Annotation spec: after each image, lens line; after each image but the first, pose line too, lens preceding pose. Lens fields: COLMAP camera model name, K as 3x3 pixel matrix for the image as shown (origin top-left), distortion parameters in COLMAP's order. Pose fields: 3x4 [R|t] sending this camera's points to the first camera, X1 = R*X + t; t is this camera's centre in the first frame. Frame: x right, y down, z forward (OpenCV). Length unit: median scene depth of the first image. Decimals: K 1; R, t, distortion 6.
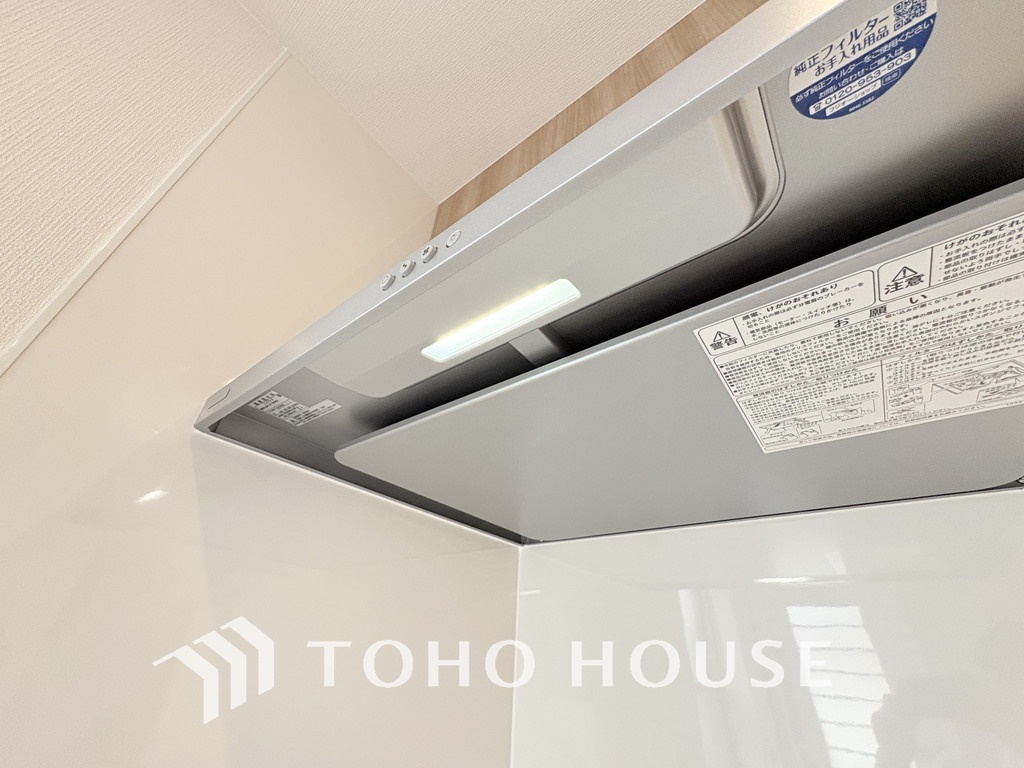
lens RADIAL K [[409.6, 0, 511.2], [0, 409.6, 382.0], [0, 0, 1]] dist [0.000187, 0.000568]
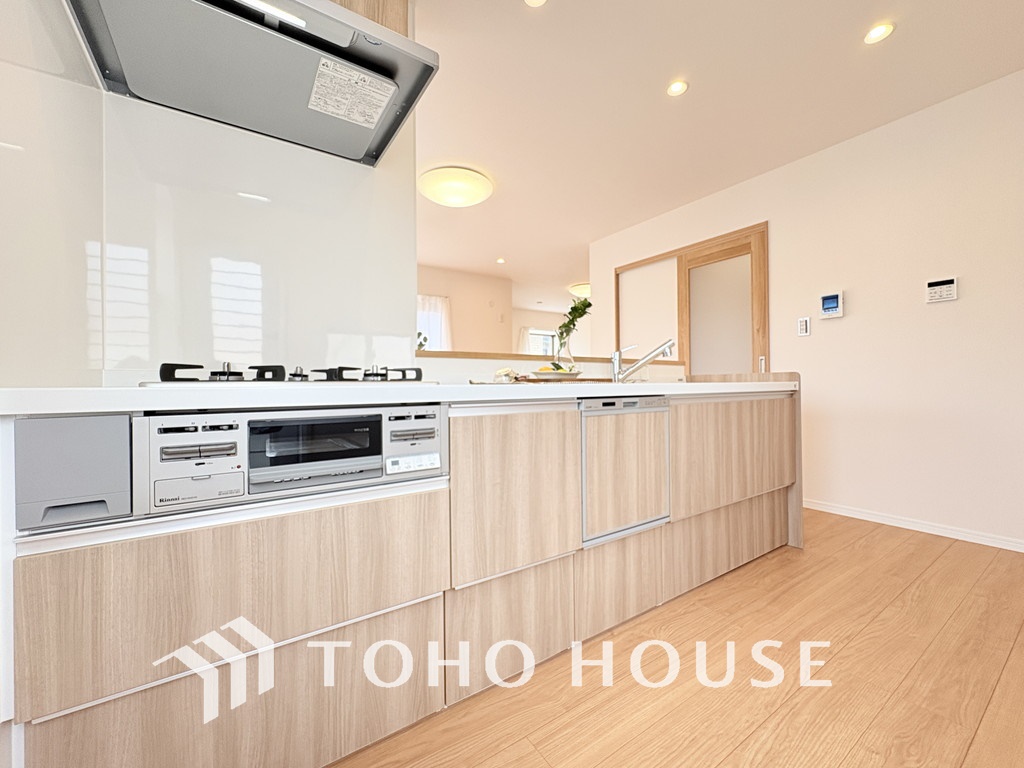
lens RADIAL K [[409.6, 0, 511.2], [0, 409.6, 382.0], [0, 0, 1]] dist [0.000187, 0.000568]
pose [[0.317301, -0.049940, 0.947009, -2.194694], [-0.508307, 0.834087, 0.214297, 0.541842], [-0.800590, -0.549368, 0.239271, -2.379365]]
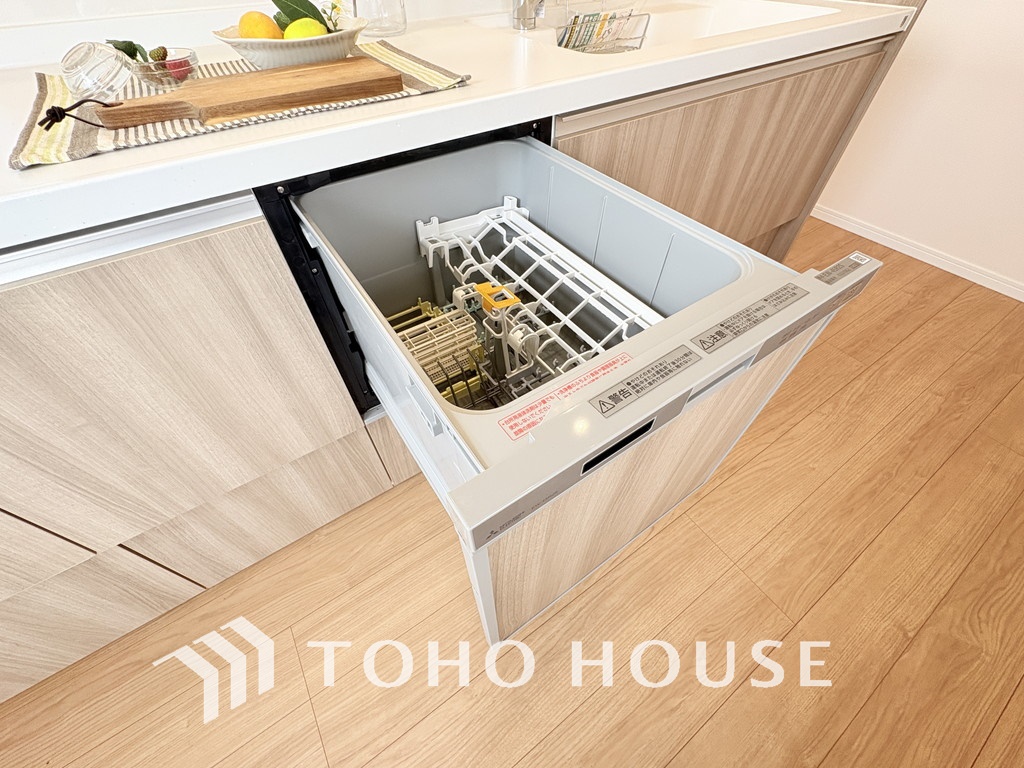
lens RADIAL K [[409.6, 0, 511.2], [0, 409.6, 382.0], [0, 0, 1]] dist [0.000187, 0.000568]
pose [[0.316430, -0.750556, 0.580118, 0.548602], [-0.505065, 0.384358, 0.772773, -0.104982], [-0.802983, -0.537526, -0.257457, -2.767105]]
